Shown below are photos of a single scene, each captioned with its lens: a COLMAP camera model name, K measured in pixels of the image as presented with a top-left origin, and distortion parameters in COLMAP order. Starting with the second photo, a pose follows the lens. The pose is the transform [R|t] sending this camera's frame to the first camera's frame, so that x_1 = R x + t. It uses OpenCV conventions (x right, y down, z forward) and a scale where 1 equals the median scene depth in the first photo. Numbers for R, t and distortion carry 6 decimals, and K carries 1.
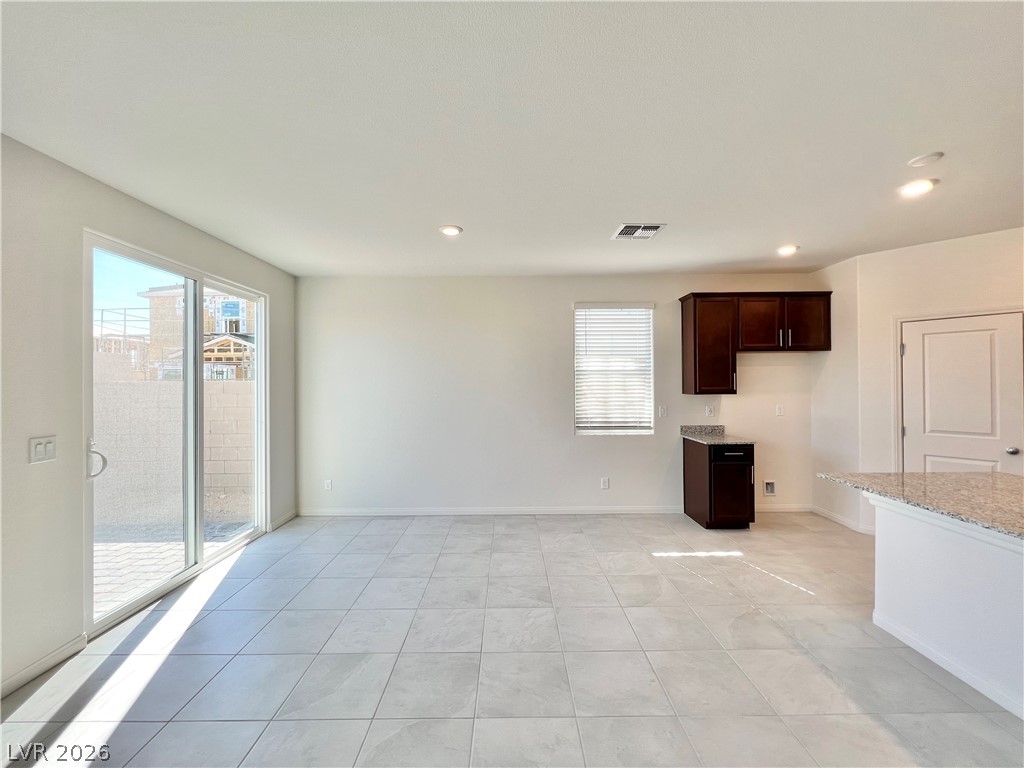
lens RADIAL K [[413.1, 0, 511.0], [0, 413.1, 381.8], [0, 0, 1]] dist [-0.000972, -0.000109]
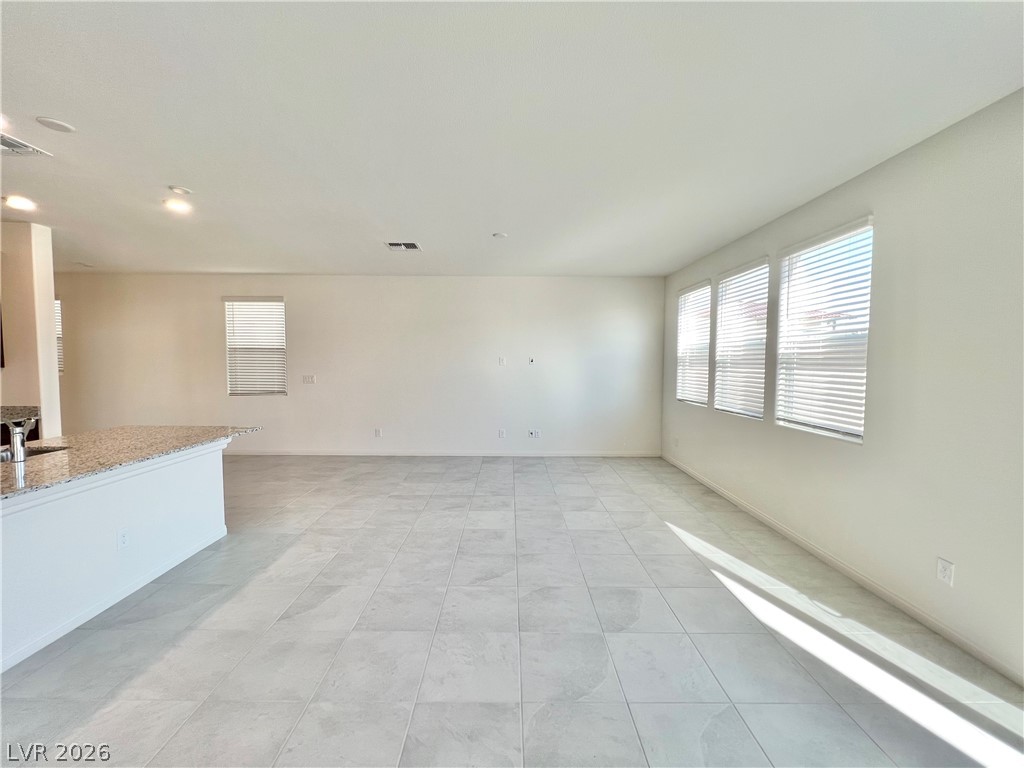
lens RADIAL K [[410.8, 0, 510.9], [0, 410.8, 381.5], [0, 0, 1]] dist [-0.000506, 0.000104]
pose [[-0.999993, 0.003016, -0.002166, -0.028009], [0.002902, 0.998702, 0.050855, 0.008518], [0.002317, 0.050849, -0.998704, 0.825177]]
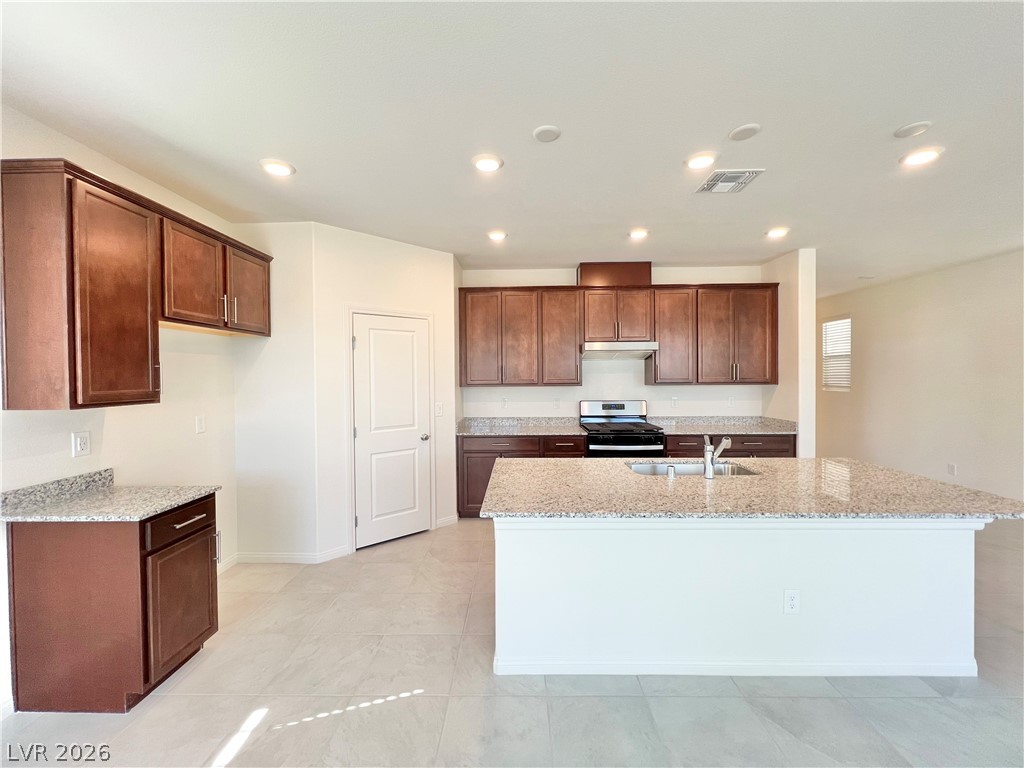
lens RADIAL K [[410.8, 0, 510.9], [0, 410.8, 381.5], [0, 0, 1]] dist [-0.000506, 0.000104]
pose [[0.023650, -0.007470, 0.999692, 0.044961], [0.004383, 0.999963, 0.007368, 0.001660], [-0.999711, 0.004207, 0.023681, 0.562473]]
